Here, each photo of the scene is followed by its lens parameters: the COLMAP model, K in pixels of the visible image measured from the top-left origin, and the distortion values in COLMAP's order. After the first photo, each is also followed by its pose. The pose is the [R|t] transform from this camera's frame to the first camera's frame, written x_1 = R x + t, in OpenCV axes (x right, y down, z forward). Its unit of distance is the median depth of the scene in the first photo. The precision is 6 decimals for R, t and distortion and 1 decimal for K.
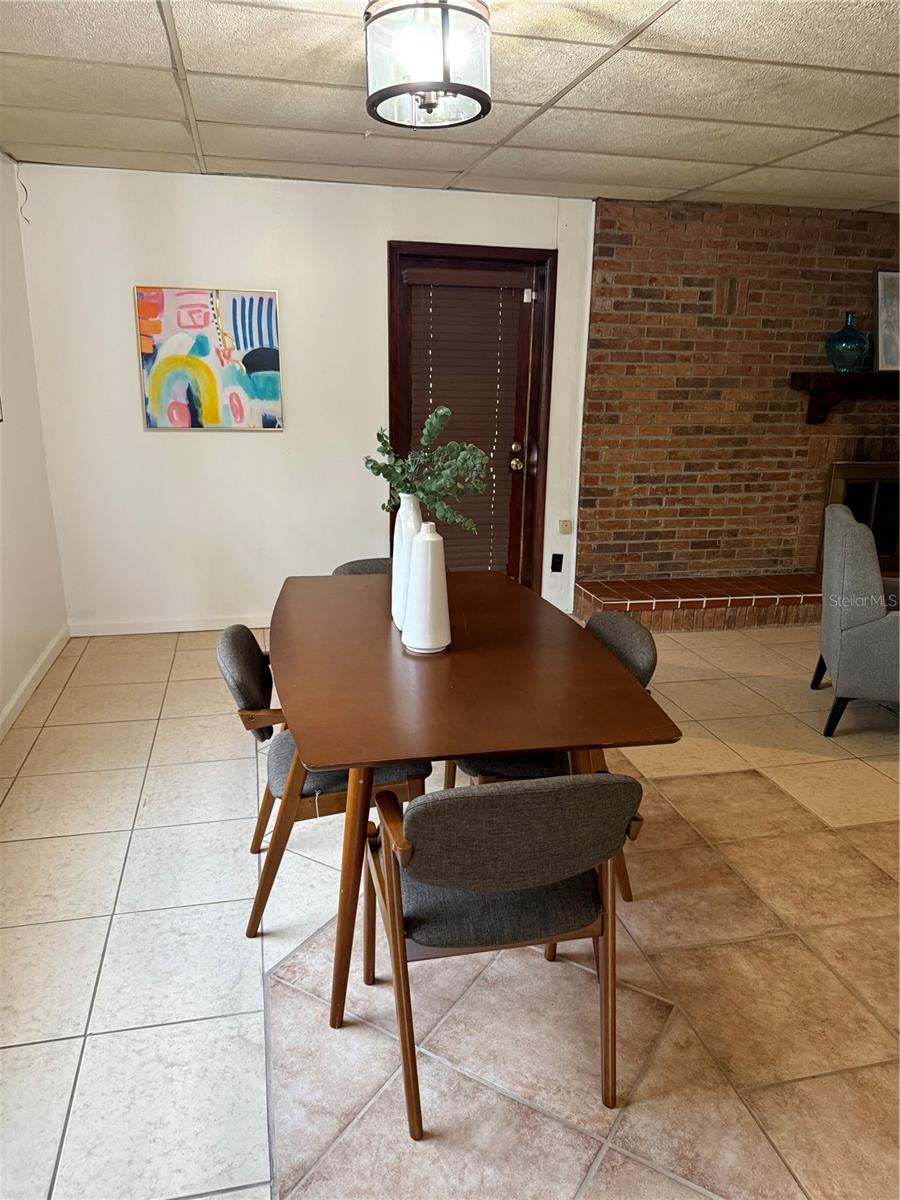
lens RADIAL K [[853.5, 0, 452.4], [0, 853.5, 605.4], [0, 0, 1]] dist [0.014384, -0.018175]
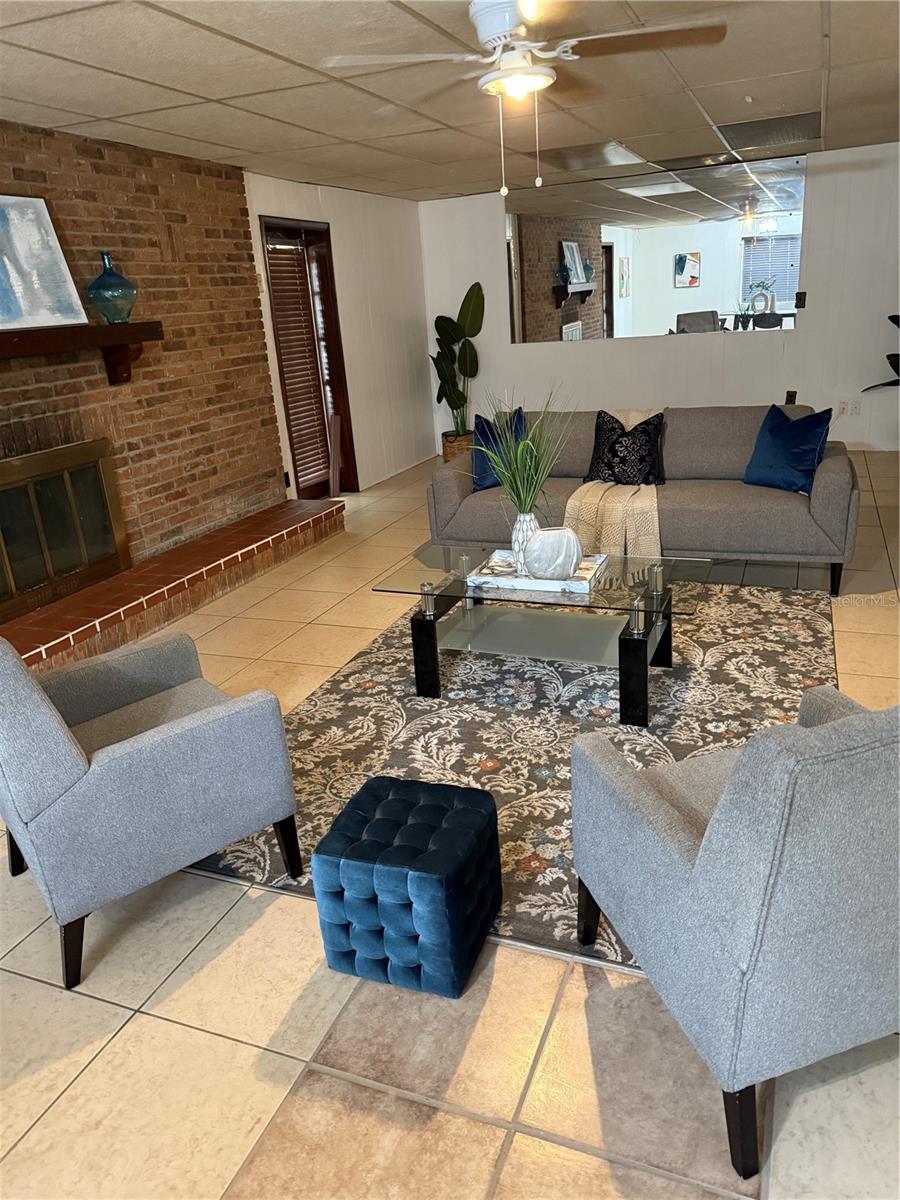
lens RADIAL K [[853.4, 0, 475.2], [0, 853.4, 599.3], [0, 0, 1]] dist [0.095057, -0.106979]
pose [[0.561349, -0.330507, 0.758718, 0.249403], [0.297630, 0.936076, 0.187560, -0.127988], [-0.772207, 0.120531, 0.623833, 0.425375]]
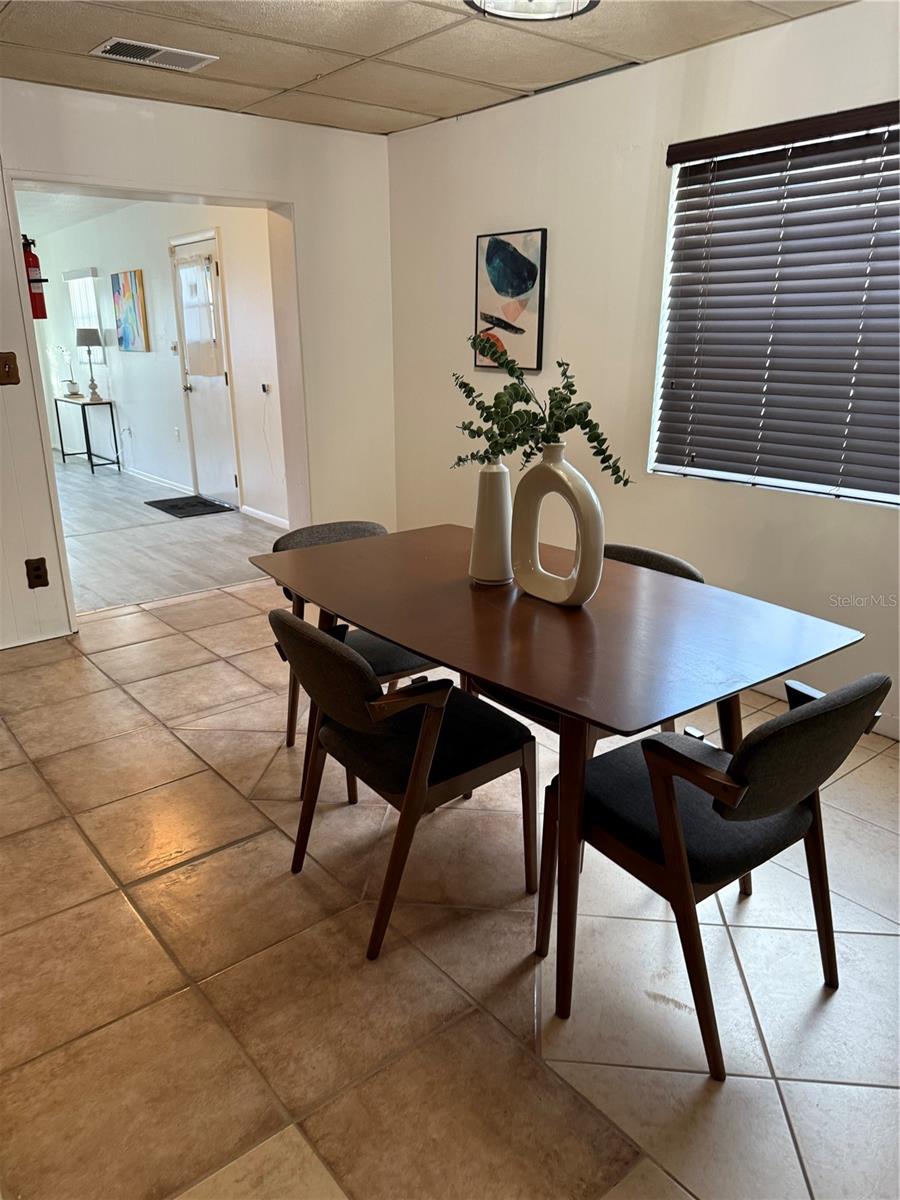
lens RADIAL K [[853.5, 0, 452.4], [0, 853.5, 605.4], [0, 0, 1]] dist [0.014384, -0.018175]
pose [[-0.899806, 0.124167, -0.418248, 0.293713], [-0.128990, 0.840080, 0.526904, -0.302336], [0.416786, 0.528061, -0.739892, 1.162851]]
